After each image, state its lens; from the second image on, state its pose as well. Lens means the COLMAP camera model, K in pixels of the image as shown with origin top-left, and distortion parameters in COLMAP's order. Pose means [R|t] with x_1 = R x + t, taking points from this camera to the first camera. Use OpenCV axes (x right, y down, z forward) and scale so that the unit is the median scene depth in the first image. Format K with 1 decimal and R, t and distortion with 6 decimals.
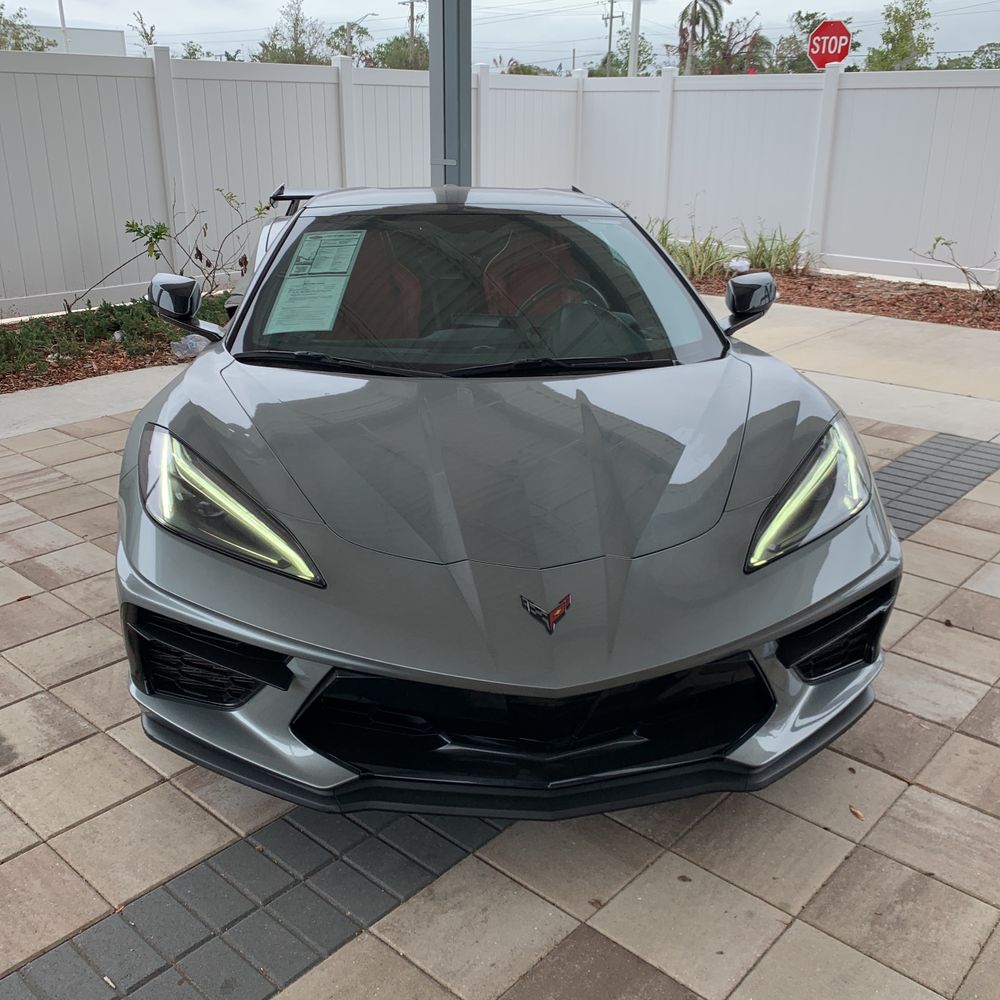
lens RADIAL K [[1029.2, 0, 481.3], [0, 1029.2, 505.2], [0, 0, 1]] dist [0.000413, -0.005425]
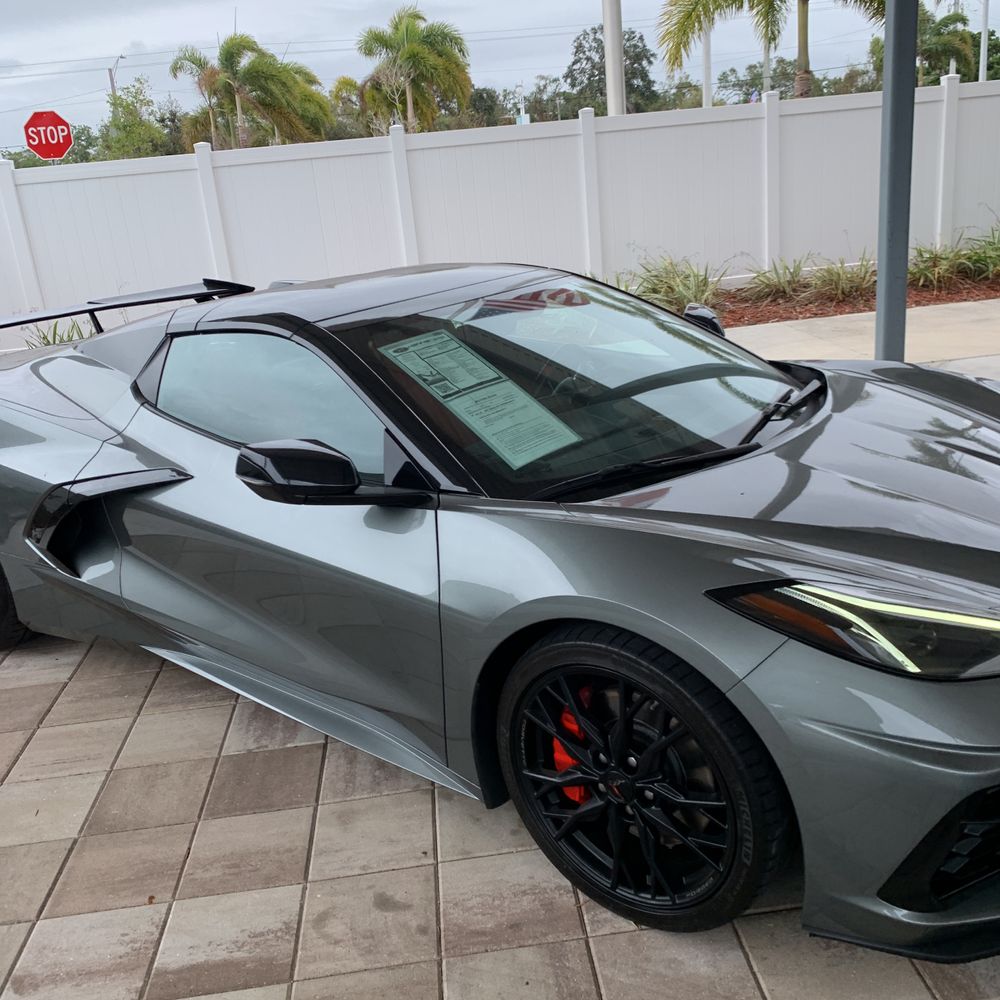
lens RADIAL K [[1027.2, 0, 503.8], [0, 1027.2, 480.7], [0, 0, 1]] dist [0.012769, 0.001563]
pose [[0.666557, -0.279918, 0.690903, -0.308996], [0.347885, 0.936514, 0.043800, -0.080659], [-0.659301, 0.211159, 0.721619, 0.190816]]
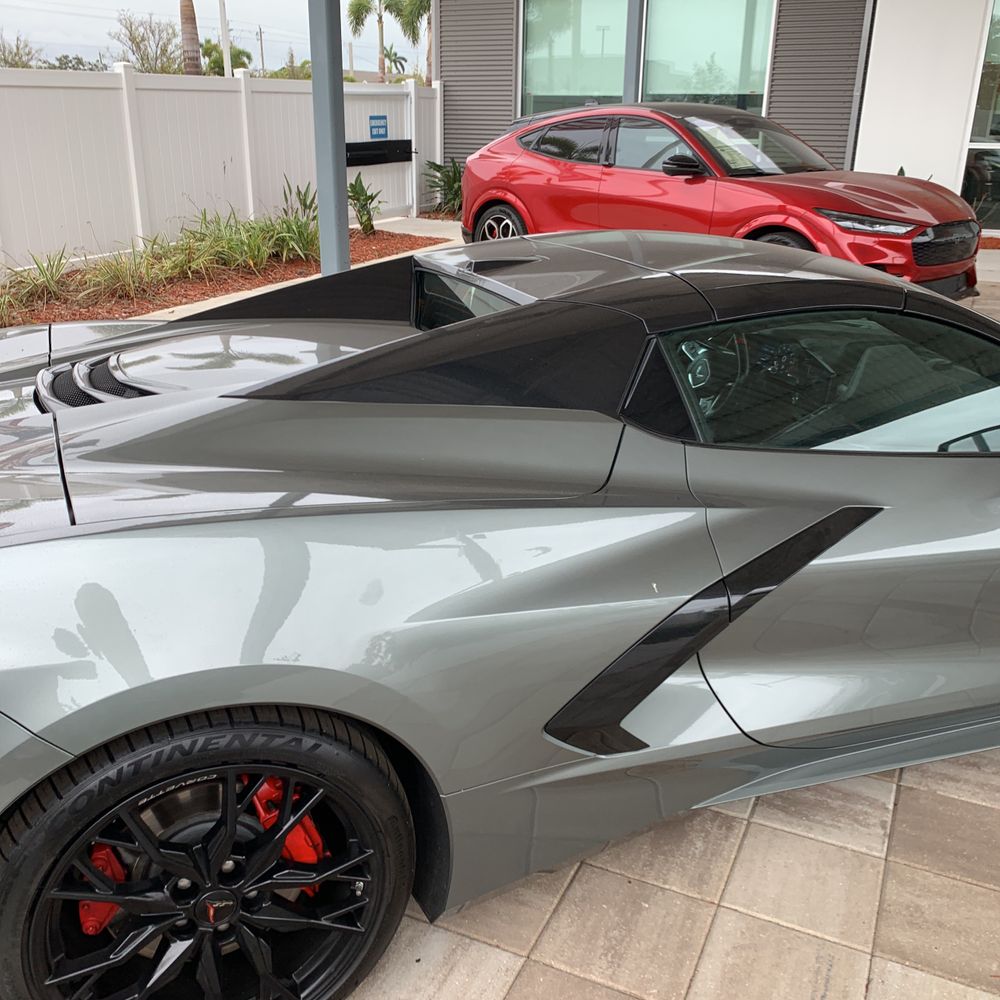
lens RADIAL K [[1029.2, 0, 481.3], [0, 1029.2, 505.2], [0, 0, 1]] dist [0.000413, -0.005425]
pose [[-0.293857, -0.346945, 0.890661, -0.338636], [0.337823, 0.833967, 0.436319, -0.262403], [-0.894161, 0.429101, -0.127861, 0.667369]]
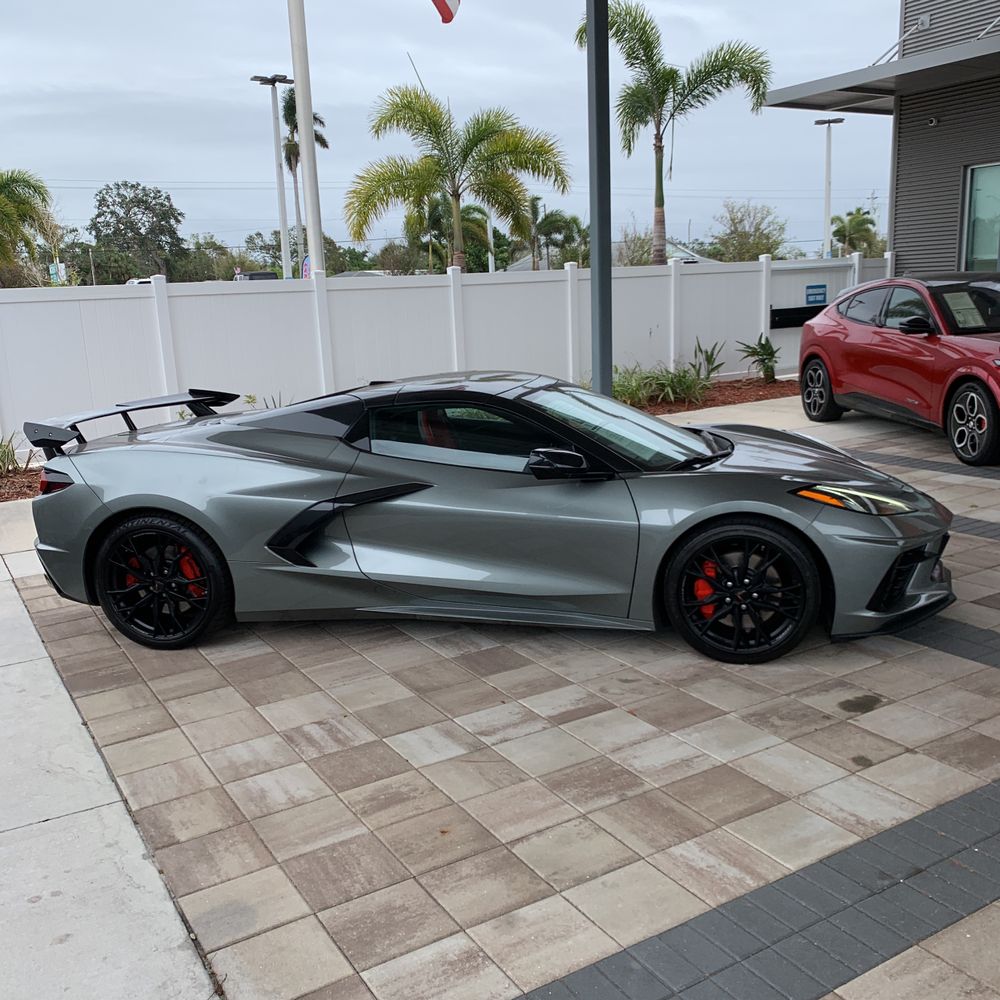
lens RADIAL K [[1023.3, 0, 502.4], [0, 1023.3, 496.1], [0, 0, 1]] dist [0.099999, -0.257997]
pose [[0.280947, -0.207381, 0.937050, -0.702770], [0.384837, 0.918784, 0.087956, -0.137882], [-0.879187, 0.335901, 0.337938, 0.288816]]
